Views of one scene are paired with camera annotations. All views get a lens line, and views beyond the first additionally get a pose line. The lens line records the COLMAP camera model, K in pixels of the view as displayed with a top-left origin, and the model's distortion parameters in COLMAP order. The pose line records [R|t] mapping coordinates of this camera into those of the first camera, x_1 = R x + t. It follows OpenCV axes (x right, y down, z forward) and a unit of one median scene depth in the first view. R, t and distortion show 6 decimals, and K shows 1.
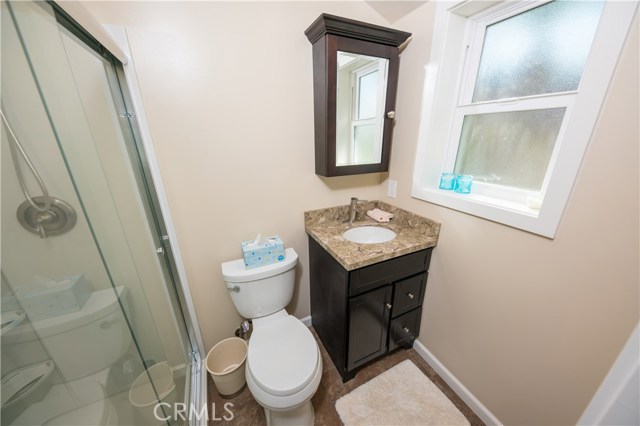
lens RADIAL K [[224.8, 0, 322.0], [0, 224.8, 214.4], [0, 0, 1]] dist [0.001178, 0.000062]
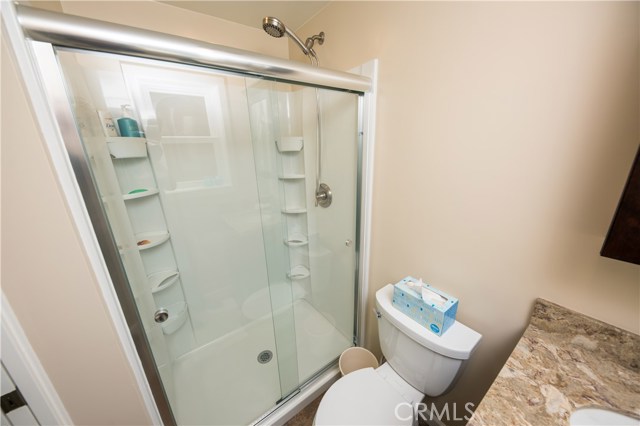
lens RADIAL K [[224.8, 0, 320.3], [0, 224.8, 215.6], [0, 0, 1]] dist [0.001178, 0.000062]
pose [[0.183579, 0.299426, -0.936292, 0.270686], [-0.307078, 0.922281, 0.234736, -0.163195], [0.933811, 0.244422, 0.261258, 0.399127]]
